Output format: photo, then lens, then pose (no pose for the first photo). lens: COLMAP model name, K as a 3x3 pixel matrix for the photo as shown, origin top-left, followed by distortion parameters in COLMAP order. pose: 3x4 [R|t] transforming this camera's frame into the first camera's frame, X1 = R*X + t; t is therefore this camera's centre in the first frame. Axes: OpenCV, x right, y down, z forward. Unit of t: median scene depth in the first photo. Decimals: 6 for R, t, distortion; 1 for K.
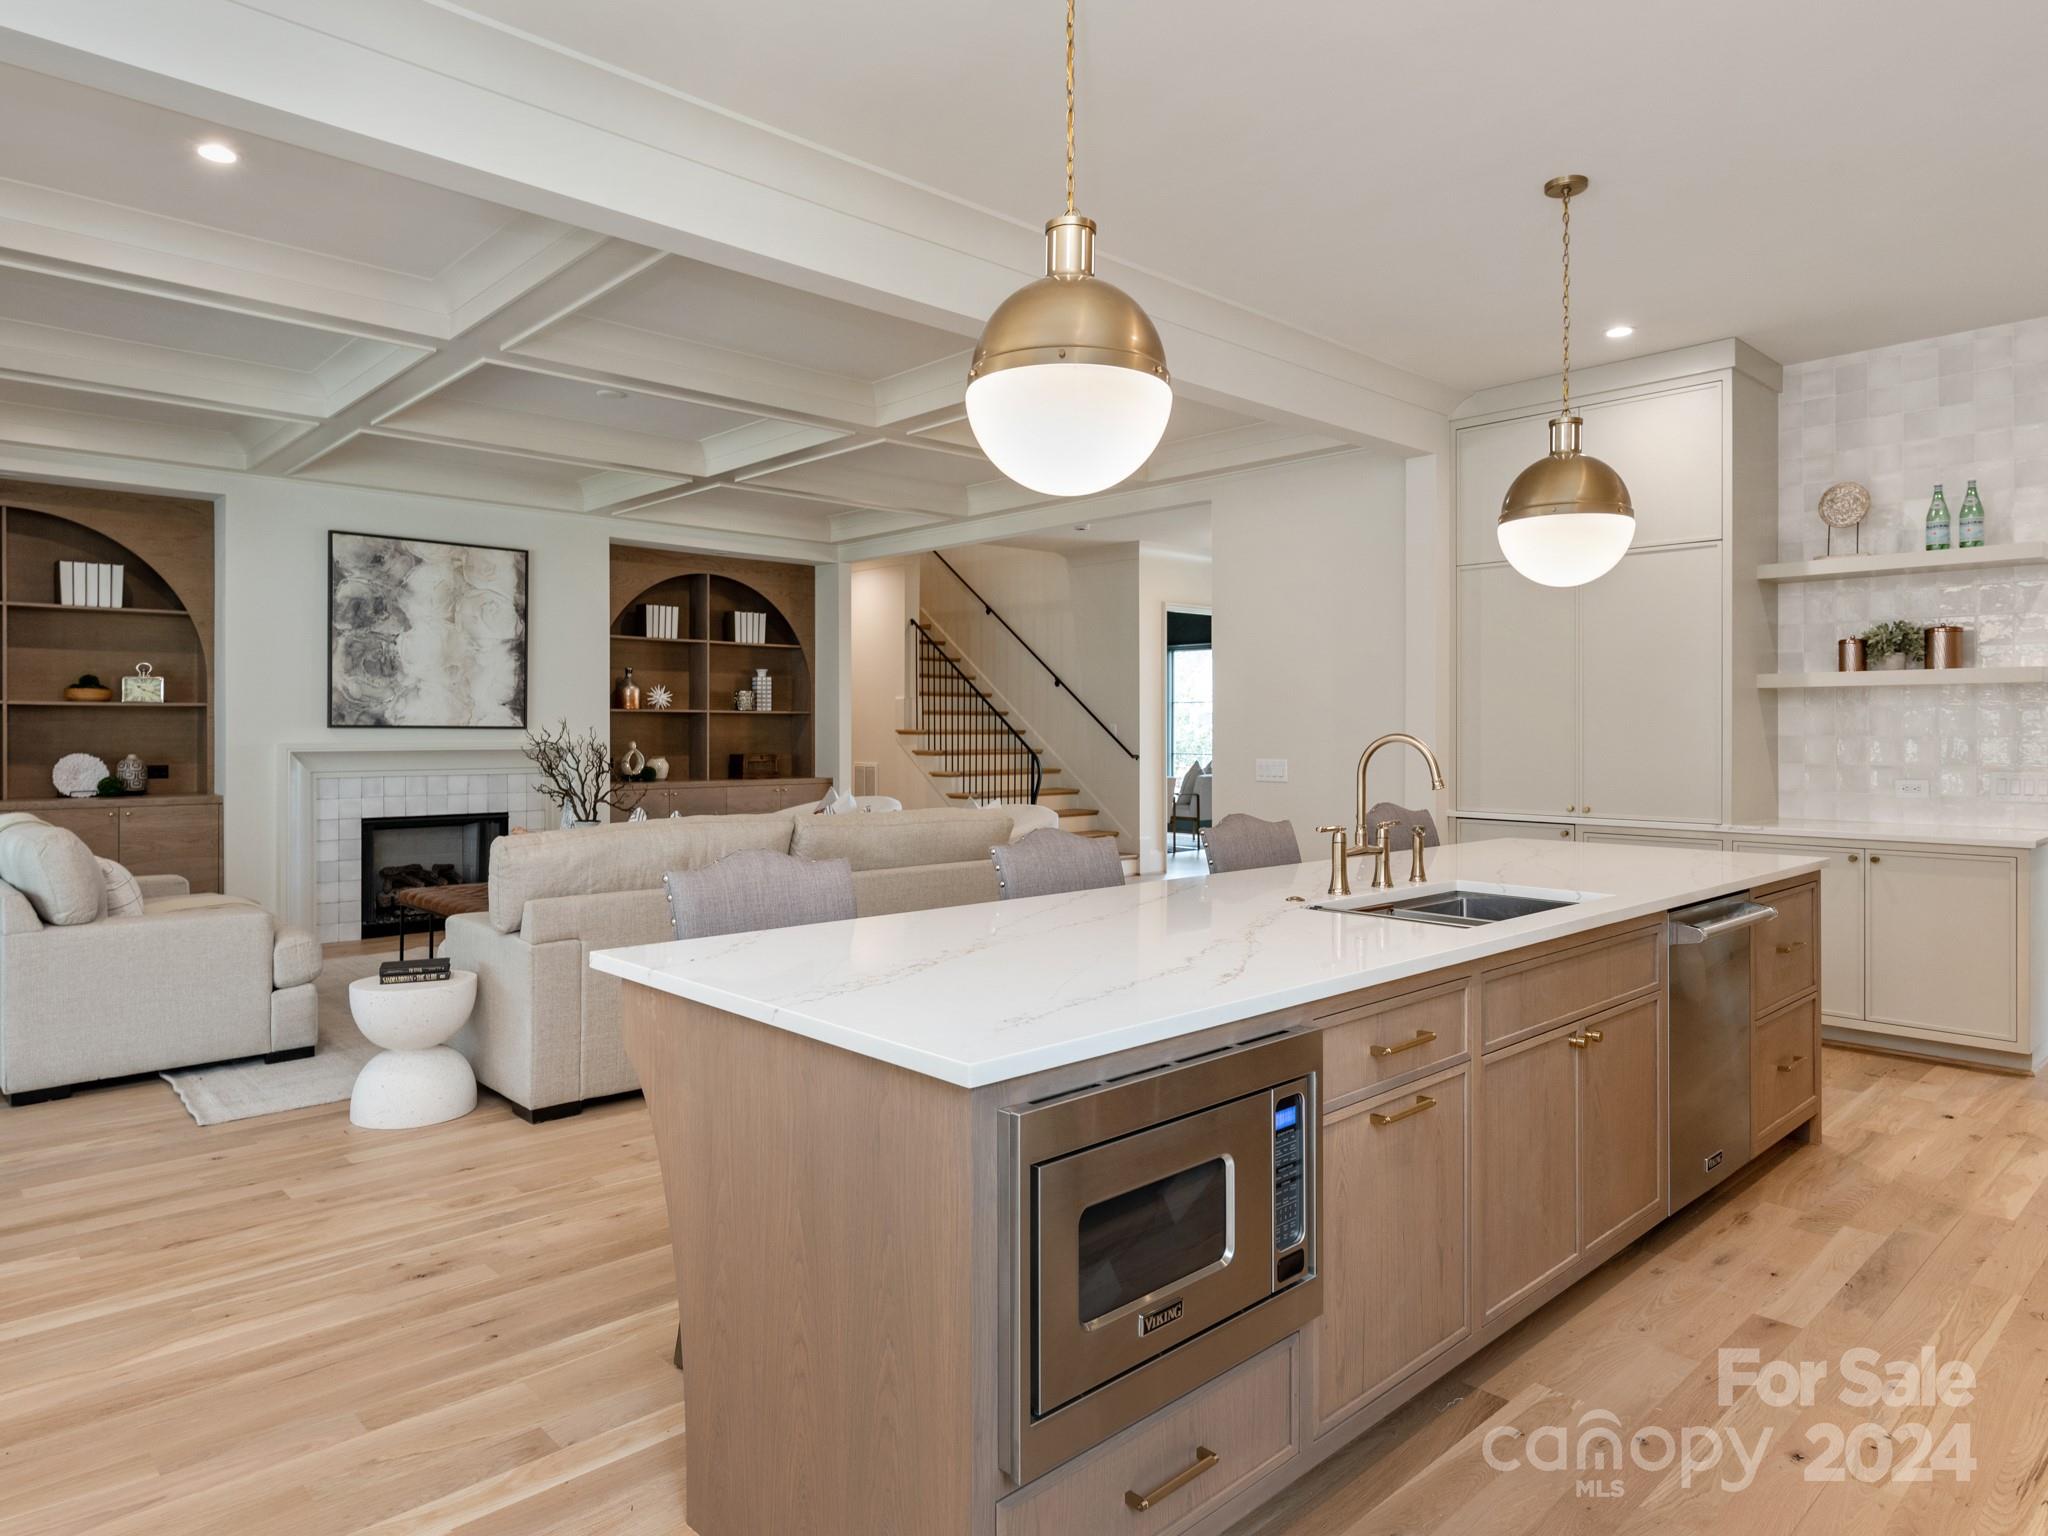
lens RADIAL K [[1253.6, 0, 1025.6], [0, 1253.6, 737.6], [0, 0, 1]] dist [-0.006508, 0.002358]
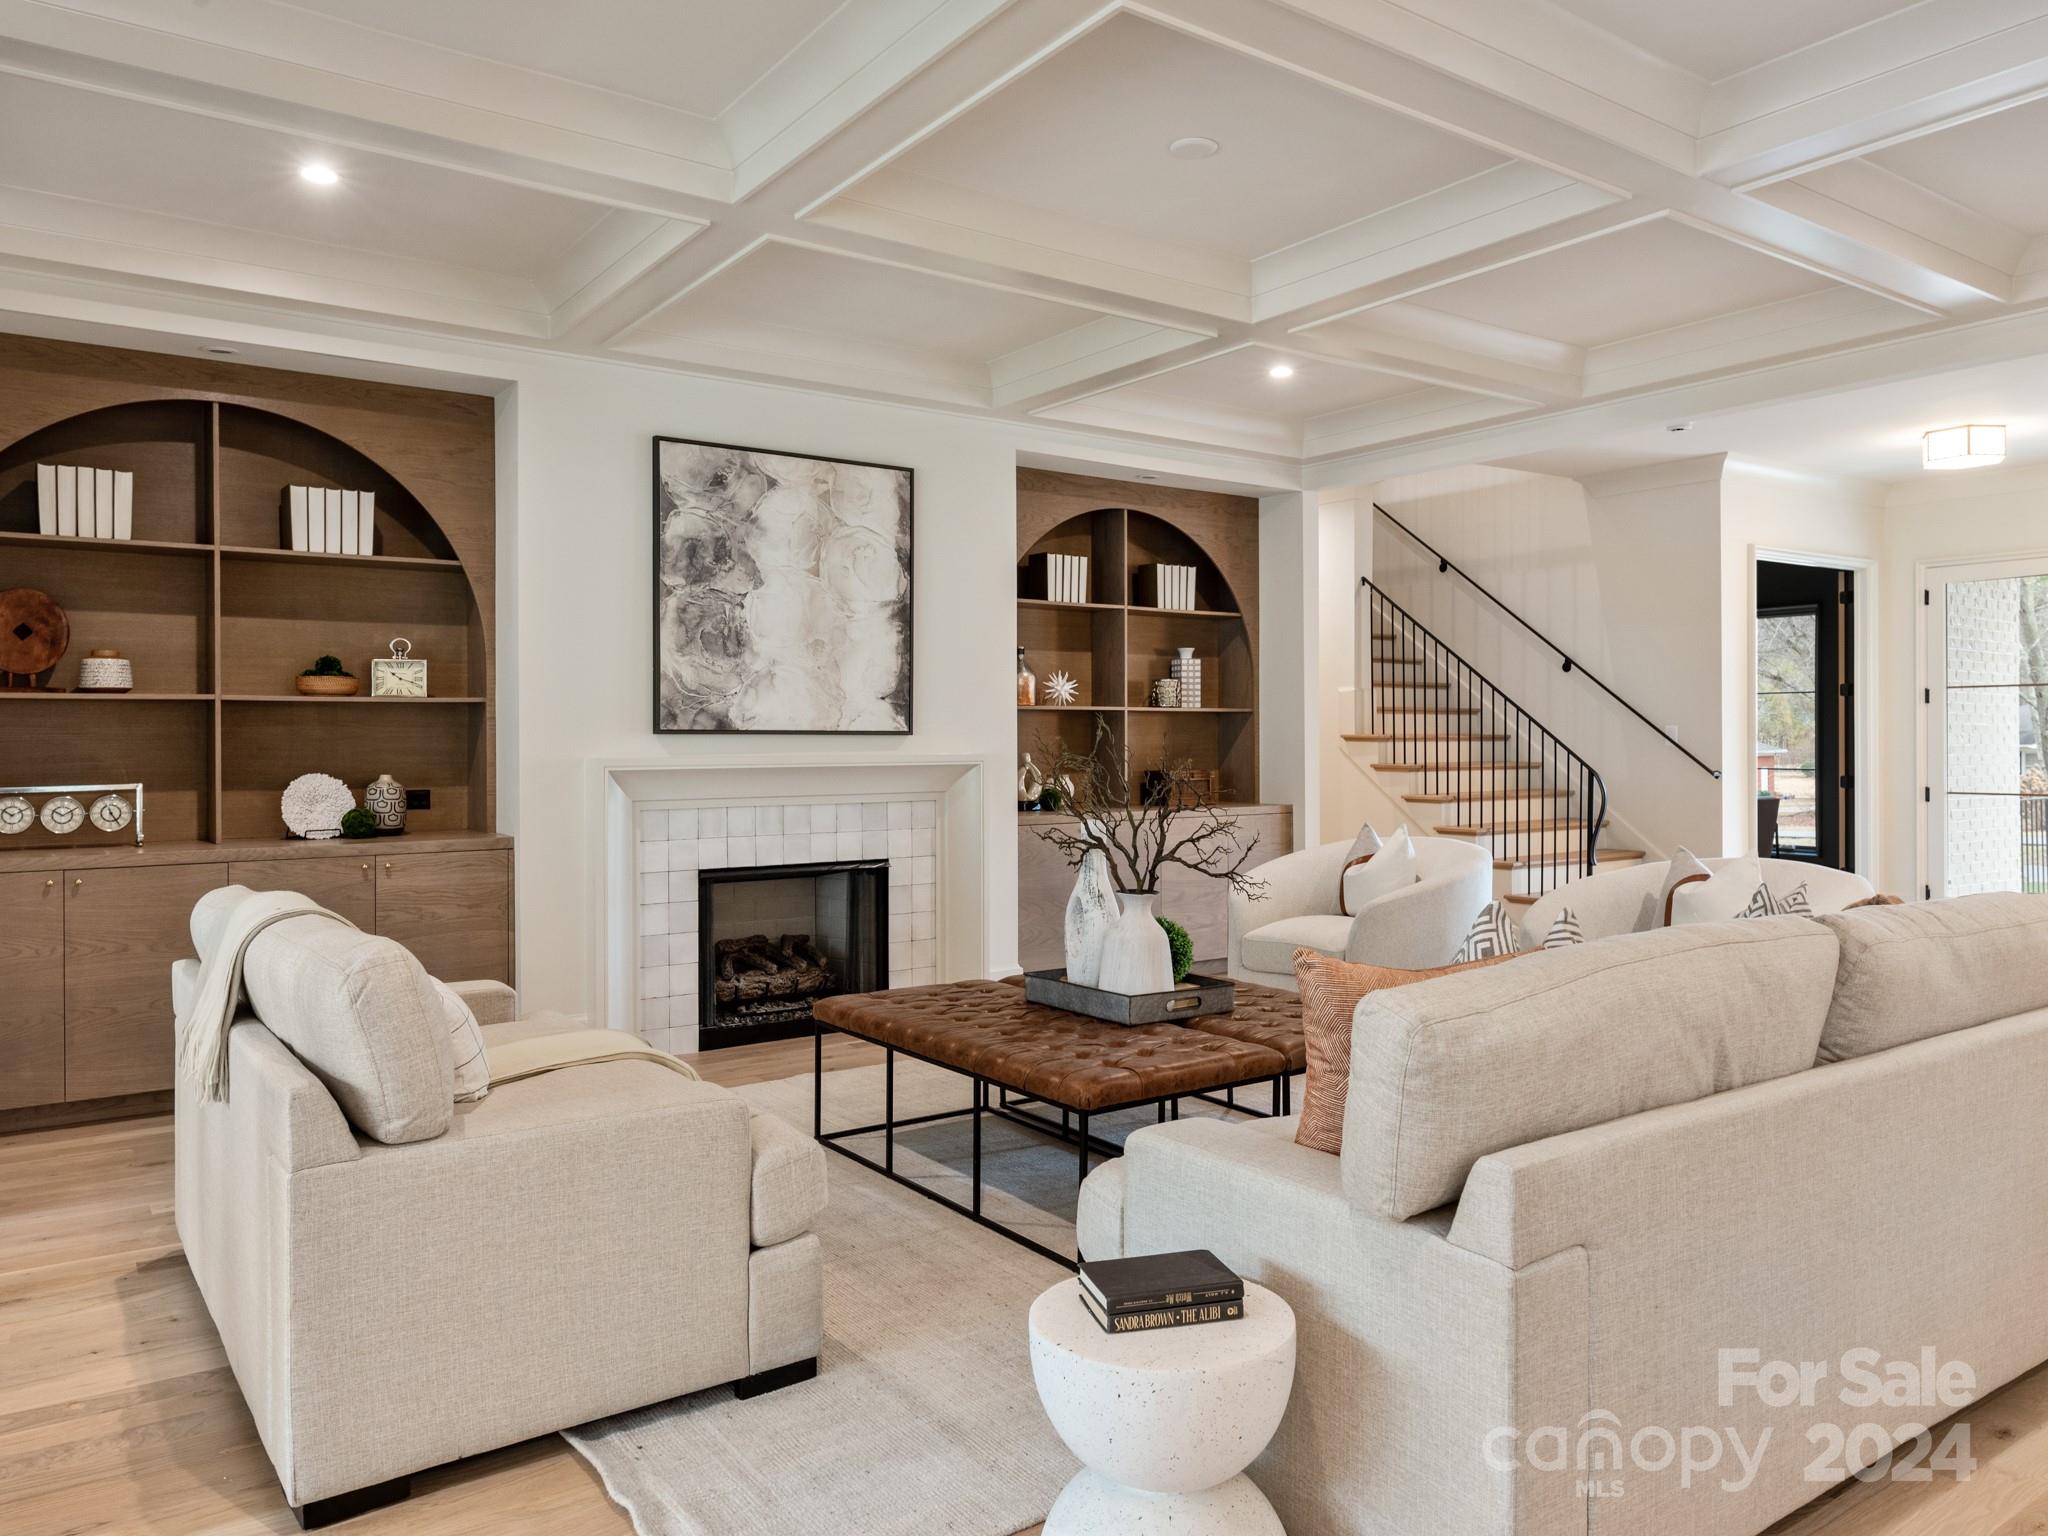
lens RADIAL K [[1425.8, 0, 1013.6], [0, 1425.8, 748.8], [0, 0, 1]] dist [0.002417, -0.005822]
pose [[0.989286, -0.001582, -0.145983, -0.254273], [0.002071, 0.999993, 0.003196, -0.001981], [0.145977, -0.003464, 0.989282, 0.275006]]
